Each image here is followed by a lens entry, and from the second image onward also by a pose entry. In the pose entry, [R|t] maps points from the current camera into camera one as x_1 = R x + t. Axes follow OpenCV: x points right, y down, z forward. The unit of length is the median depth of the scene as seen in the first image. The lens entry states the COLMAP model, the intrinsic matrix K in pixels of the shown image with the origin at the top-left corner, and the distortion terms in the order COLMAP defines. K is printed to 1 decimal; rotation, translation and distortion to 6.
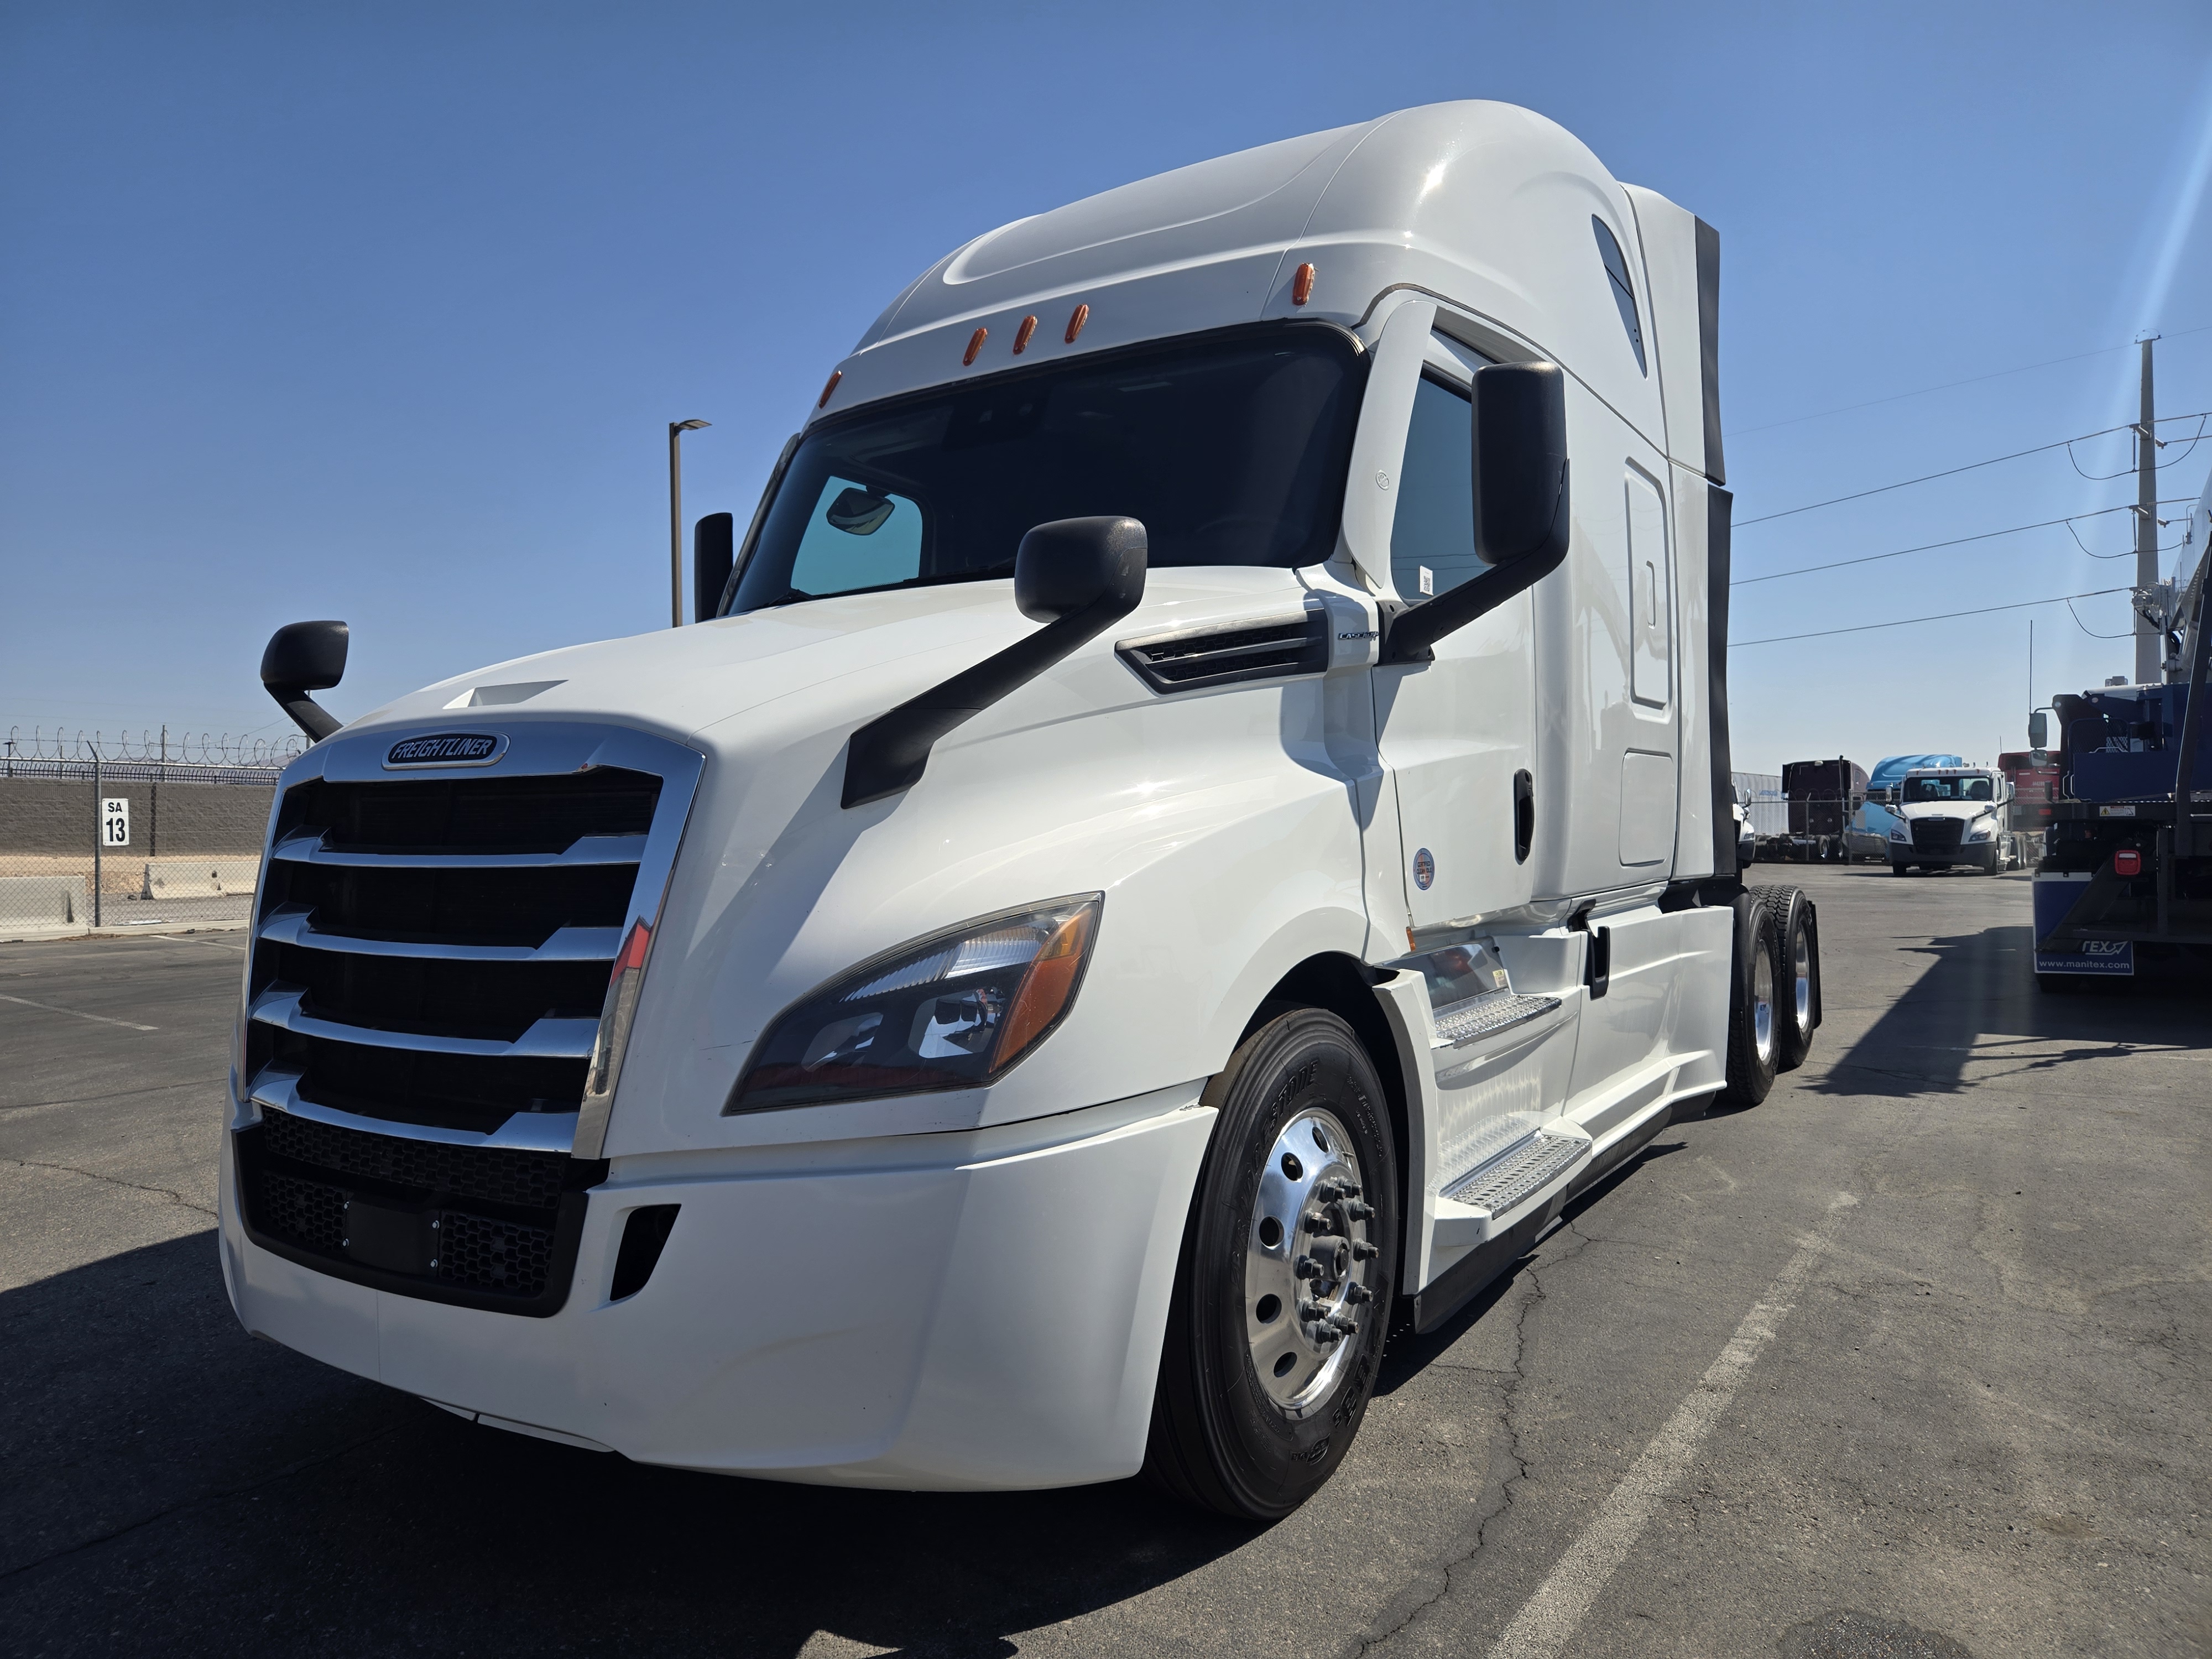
lens RADIAL K [[1479.2, 0, 1088.8], [0, 1479.2, 828.8], [0, 0, 1]] dist [0.062672, -0.045049]
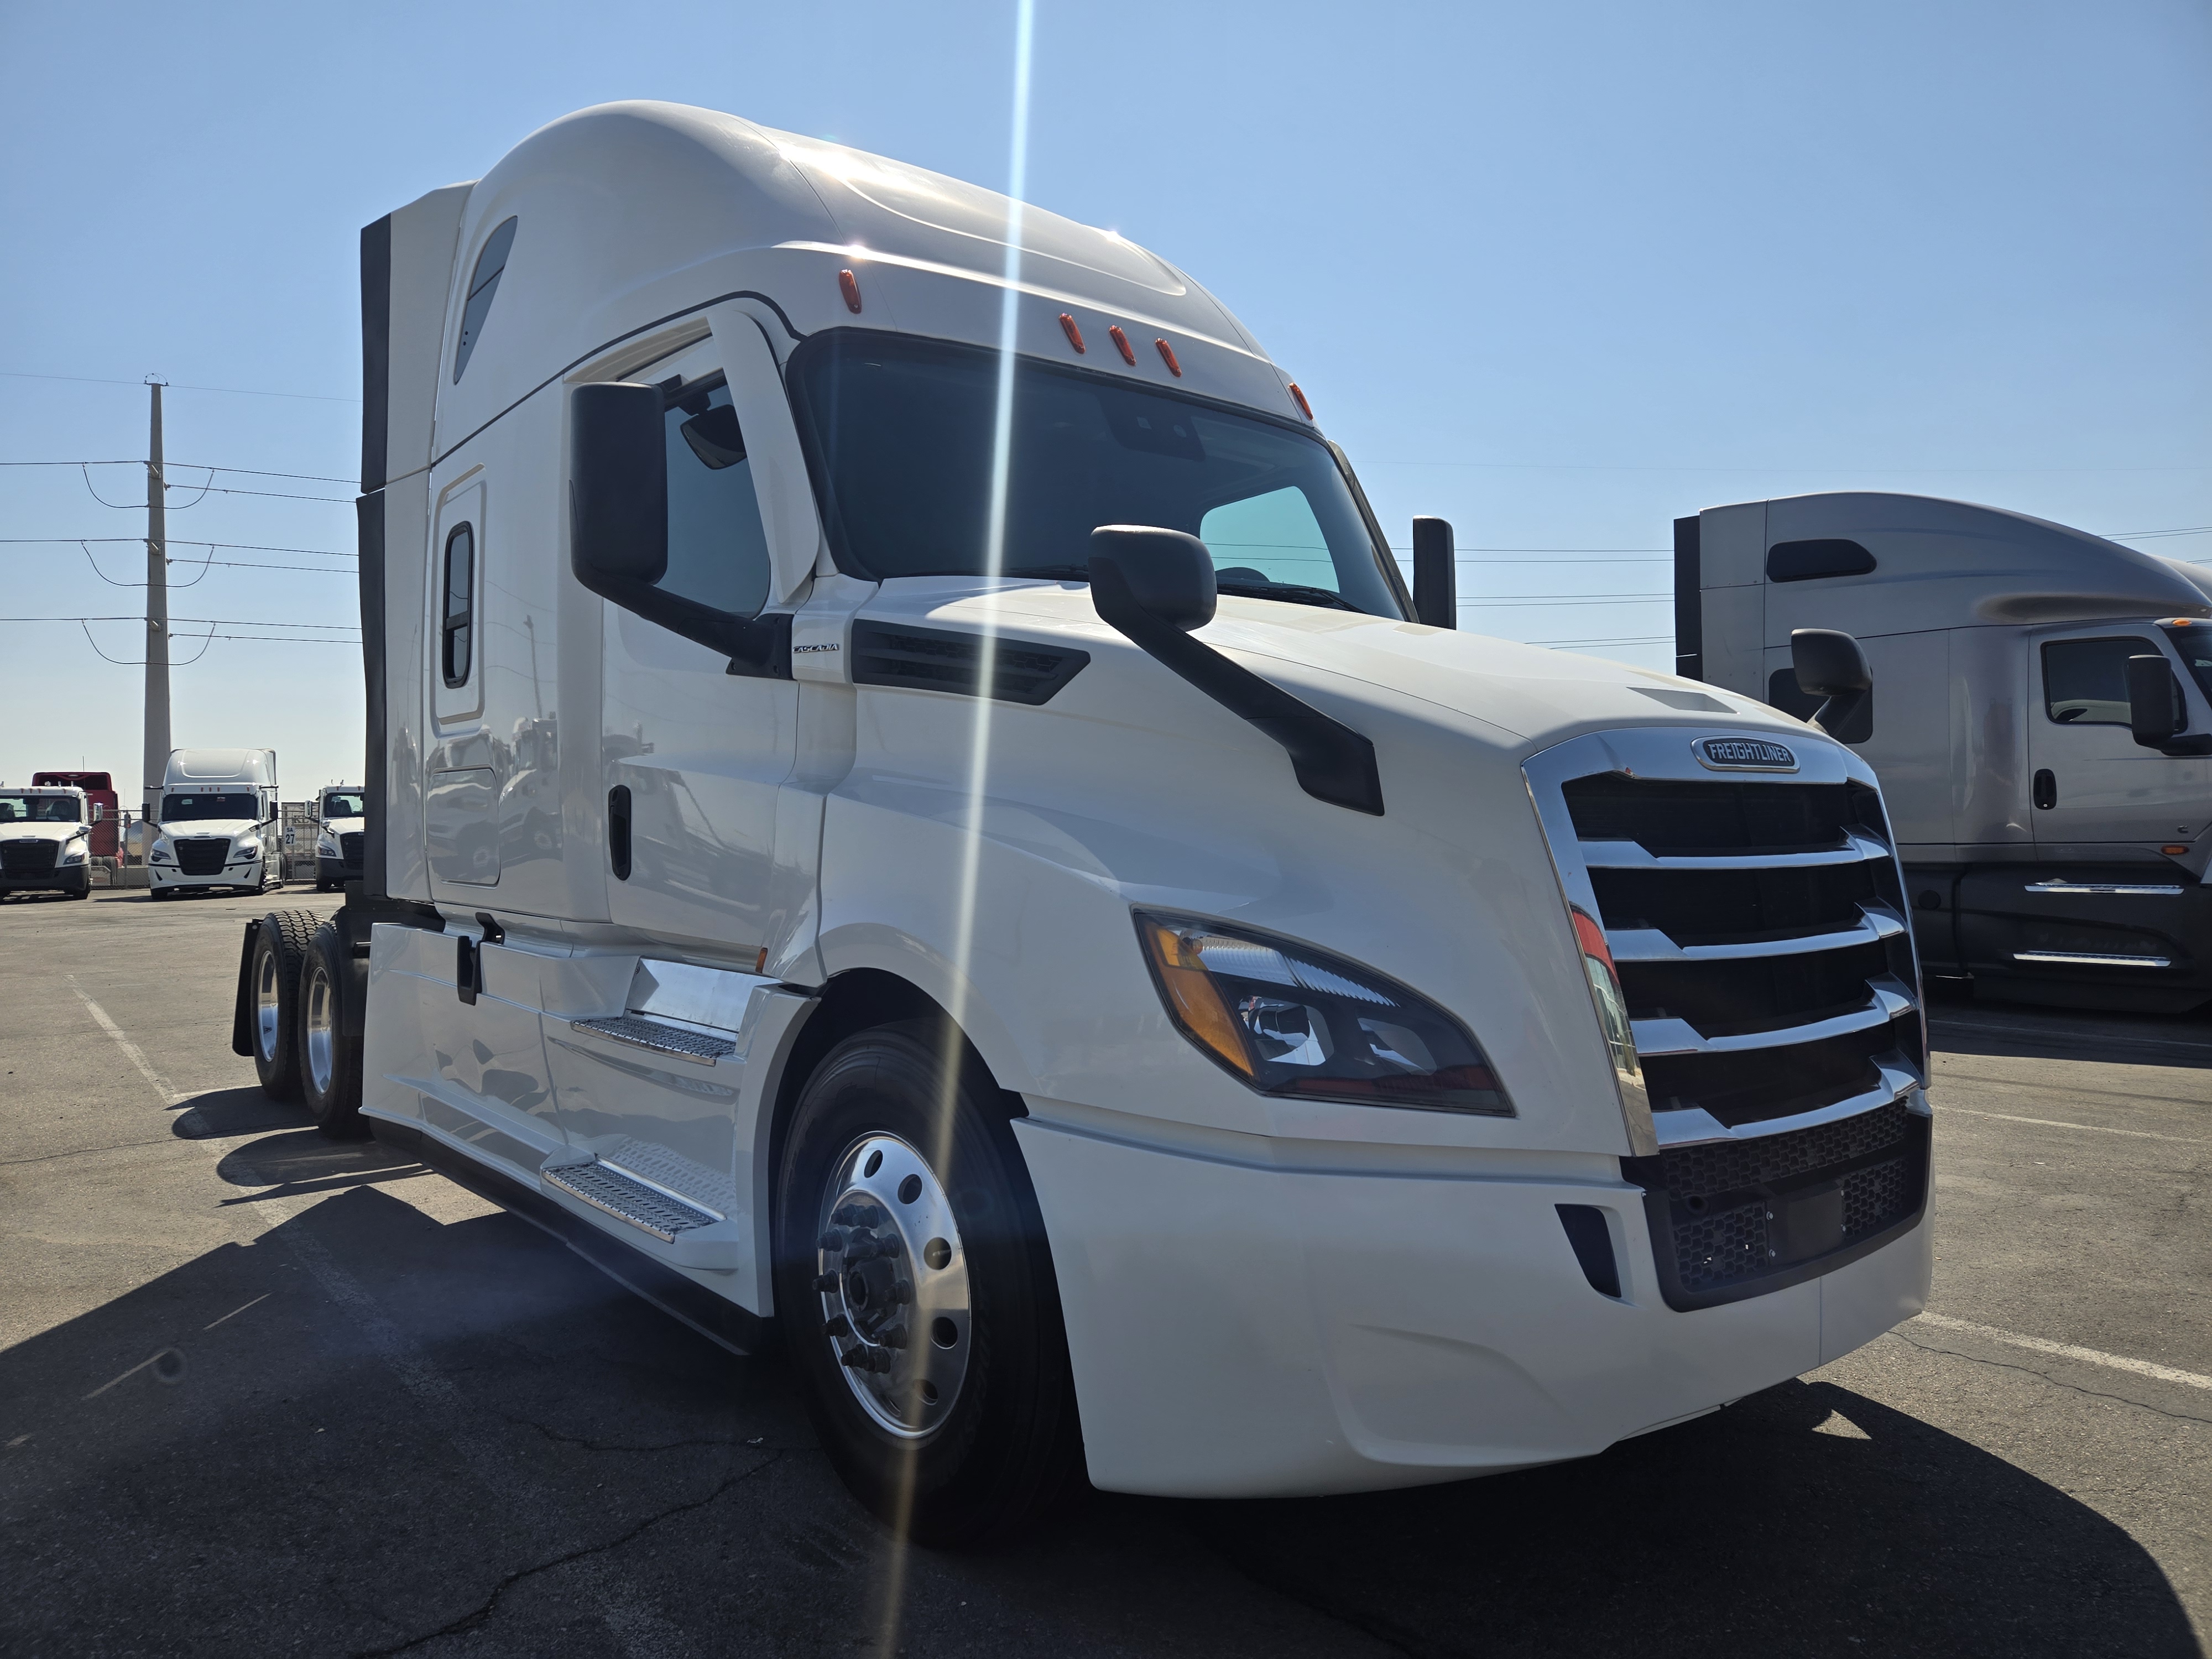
lens RADIAL K [[1479.2, 0, 1089.8], [0, 1479.2, 821.0], [0, 0, 1]] dist [0.062672, -0.045049]
pose [[0.323738, 0.012841, 0.946060, -1.241307], [0.006795, 0.999851, -0.015896, 0.005602], [-0.946122, 0.011575, 0.323603, 0.872818]]
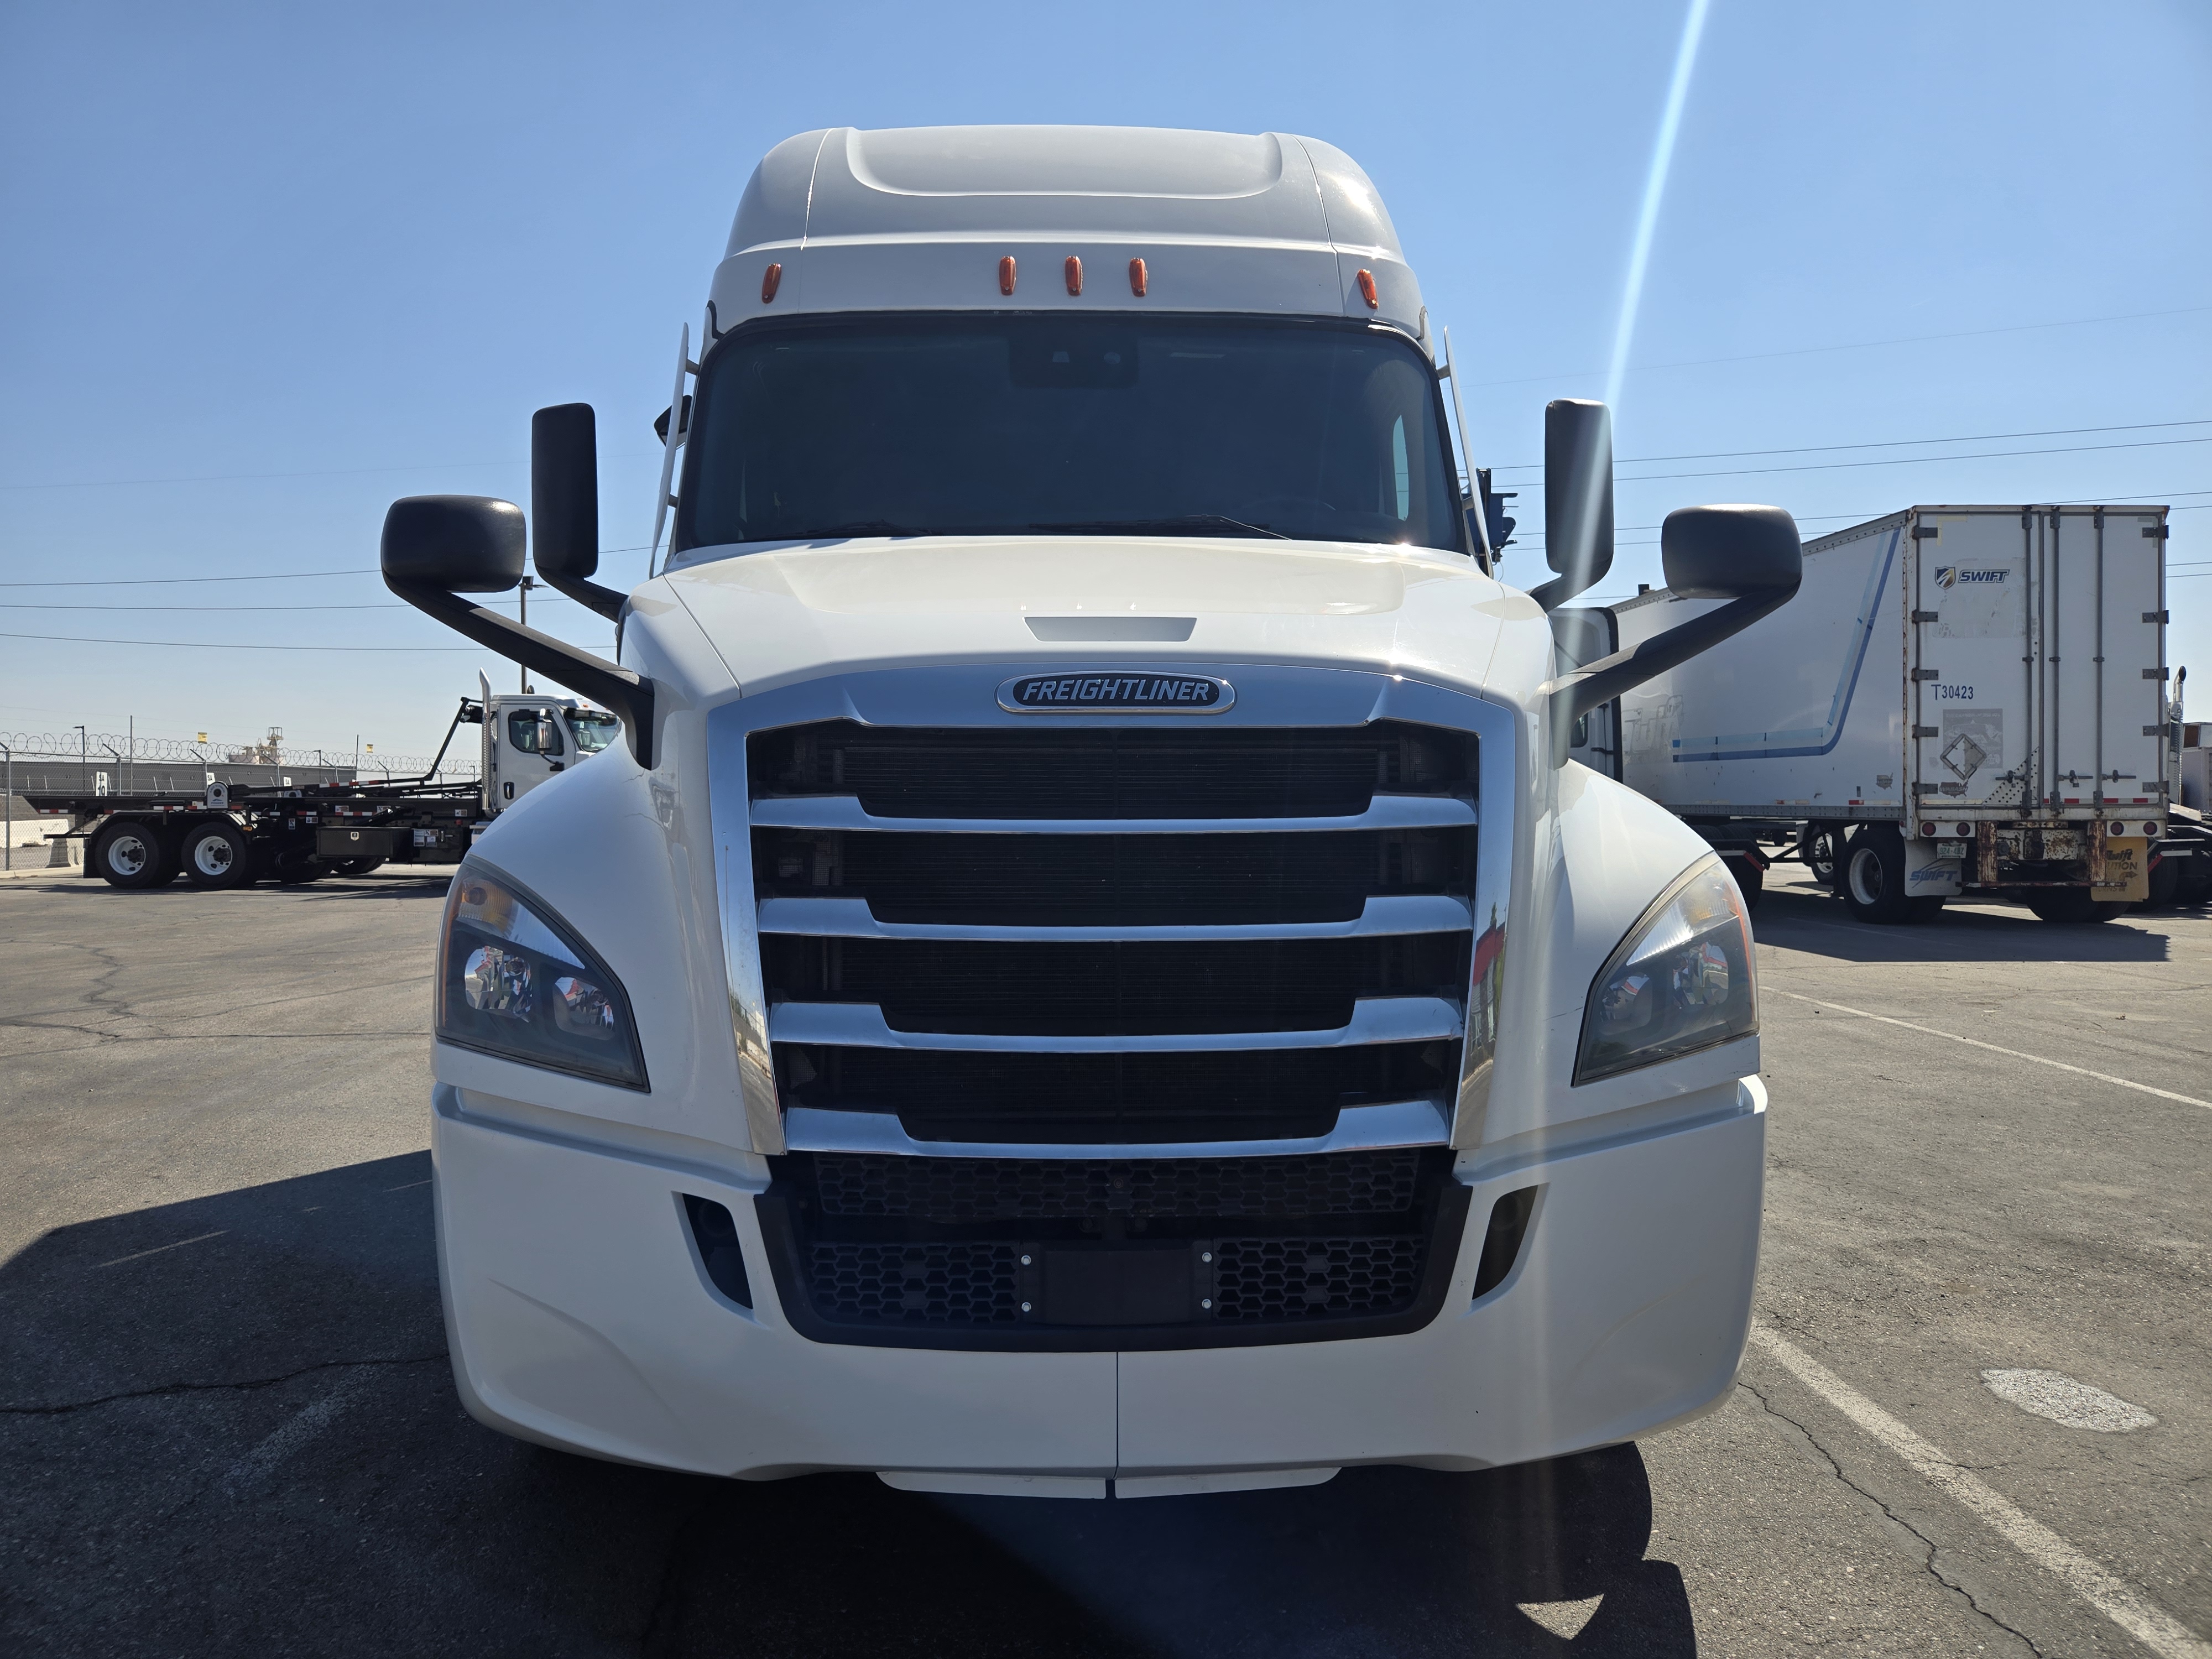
lens RADIAL K [[1479.2, 0, 1075.5], [0, 1479.2, 806.0], [0, 0, 1]] dist [0.062672, -0.045049]
pose [[0.819582, 0.002615, 0.572956, -0.733199], [-0.003624, 0.999993, 0.000621, 0.008047], [-0.572951, -0.002586, 0.819586, 0.269628]]
